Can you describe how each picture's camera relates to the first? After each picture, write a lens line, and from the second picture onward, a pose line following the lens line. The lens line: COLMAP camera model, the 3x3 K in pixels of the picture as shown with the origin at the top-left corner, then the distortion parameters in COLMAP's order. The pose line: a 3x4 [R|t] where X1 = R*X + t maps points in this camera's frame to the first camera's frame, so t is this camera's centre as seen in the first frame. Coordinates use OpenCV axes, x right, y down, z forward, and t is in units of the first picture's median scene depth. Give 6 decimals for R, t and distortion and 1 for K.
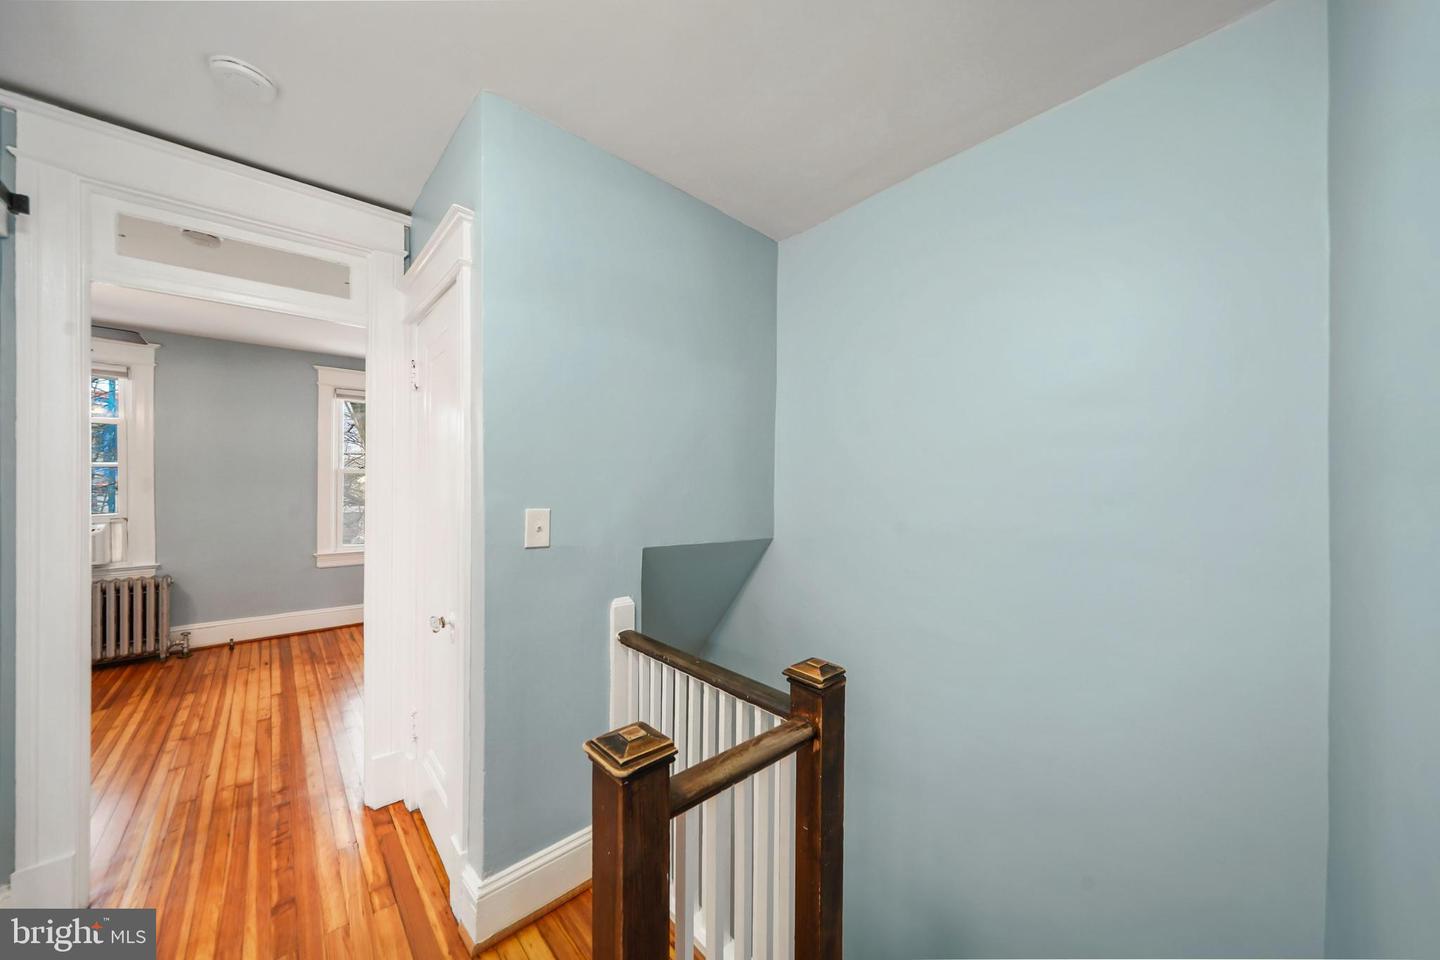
lens RADIAL K [[506.8, 0, 718.0], [0, 506.8, 487.7], [0, 0, 1]] dist [-0.002021, -0.000064]
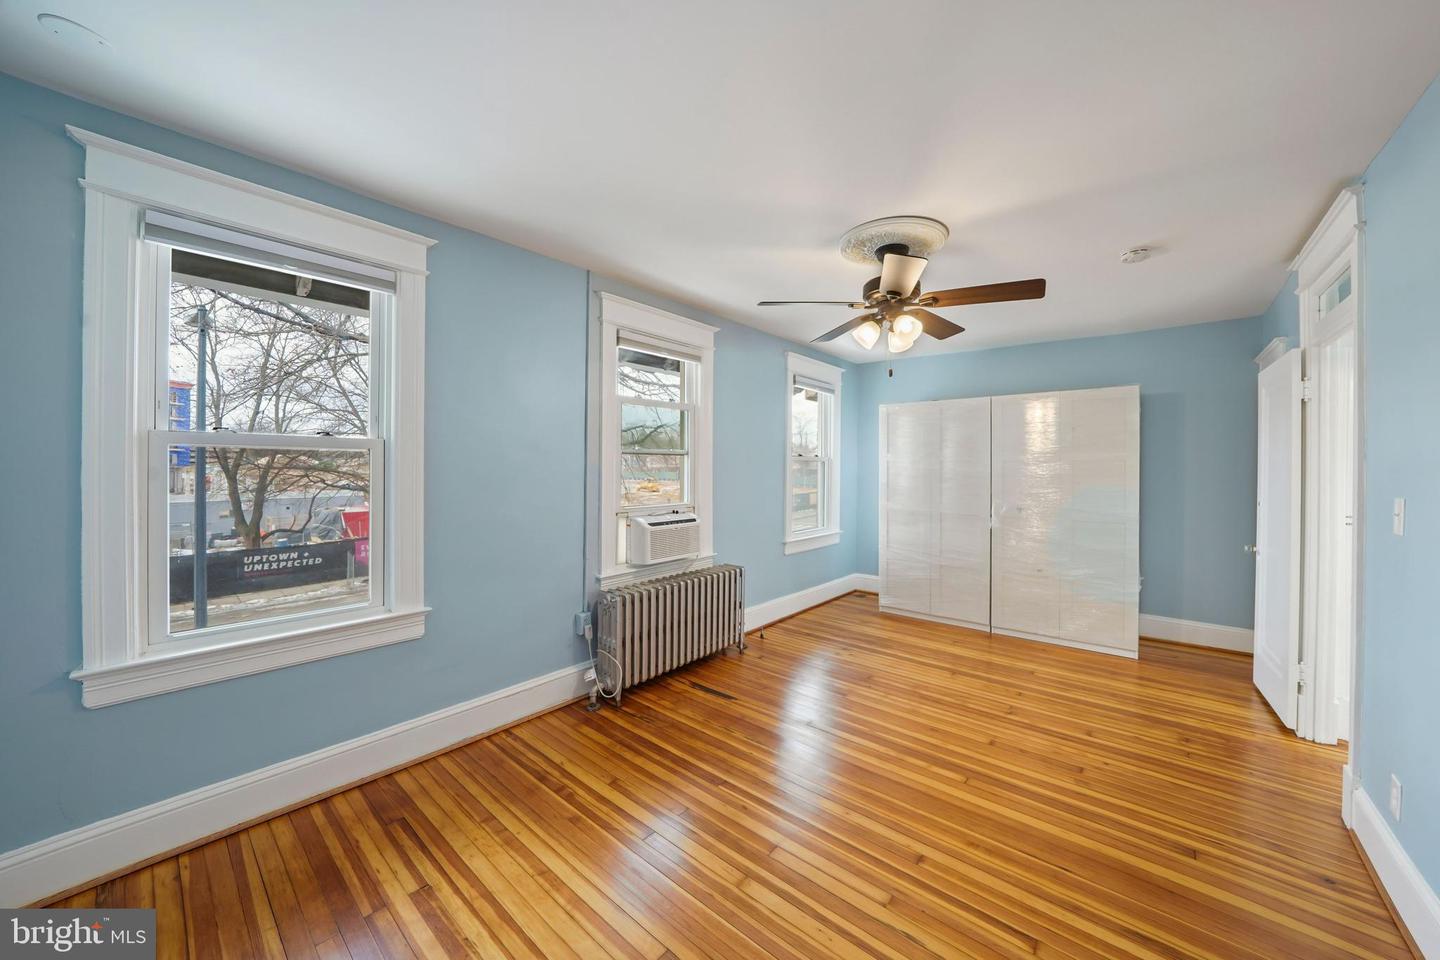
lens RADIAL K [[509.8, 0, 717.5], [0, 509.8, 469.2], [0, 0, 1]] dist [-0.026361, 0.000101]
pose [[0.990223, 0.001495, 0.139486, -1.239122], [-0.000827, 0.999988, -0.004848, -0.007035], [-0.139492, 0.004685, 0.990212, 0.026610]]
